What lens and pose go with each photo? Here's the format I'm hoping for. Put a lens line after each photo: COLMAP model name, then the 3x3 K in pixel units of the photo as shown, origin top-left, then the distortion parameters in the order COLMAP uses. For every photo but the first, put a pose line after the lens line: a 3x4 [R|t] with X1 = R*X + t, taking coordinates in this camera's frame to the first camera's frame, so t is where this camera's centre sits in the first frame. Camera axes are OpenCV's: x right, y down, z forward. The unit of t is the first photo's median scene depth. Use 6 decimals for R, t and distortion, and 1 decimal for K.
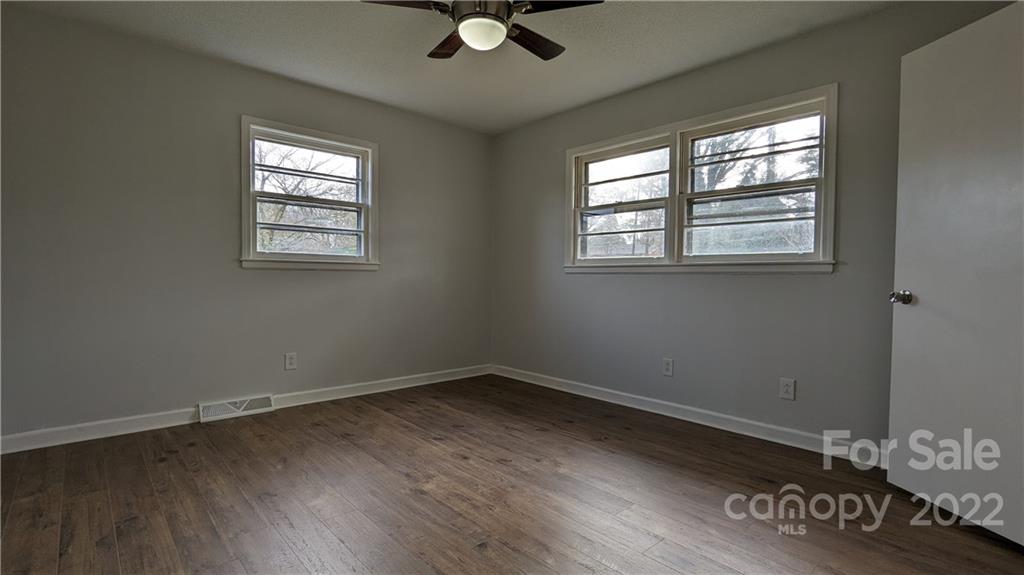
lens RADIAL K [[482.4, 0, 509.3], [0, 482.4, 290.4], [0, 0, 1]] dist [-0.002620, 0.001399]
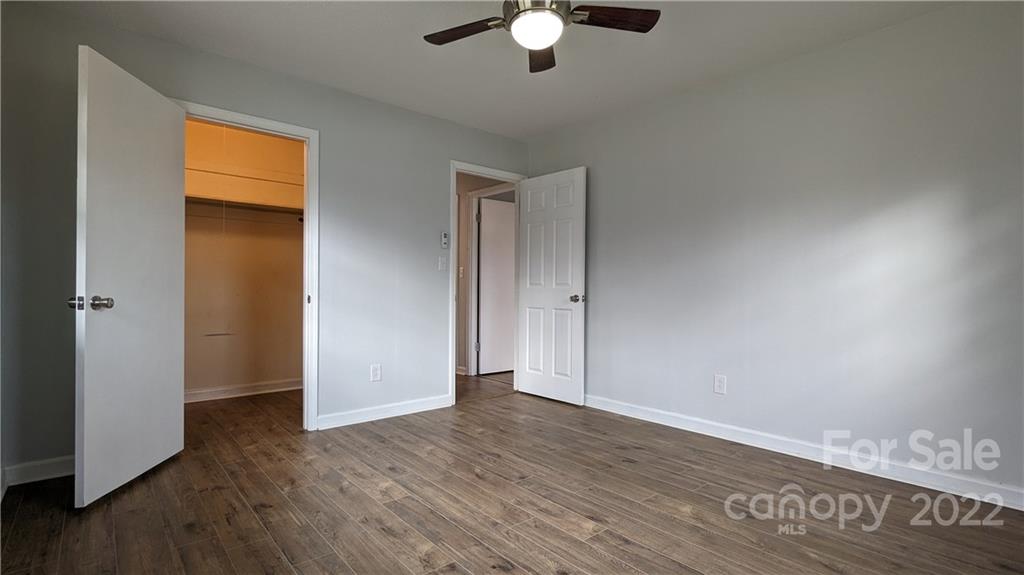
lens RADIAL K [[482.4, 0, 509.3], [0, 482.4, 290.4], [0, 0, 1]] dist [-0.002620, 0.001399]
pose [[-0.999610, -0.015473, 0.023232, -0.032607], [-0.014718, 0.999370, 0.032305, -0.054198], [-0.023718, 0.031950, -0.999208, 1.880280]]
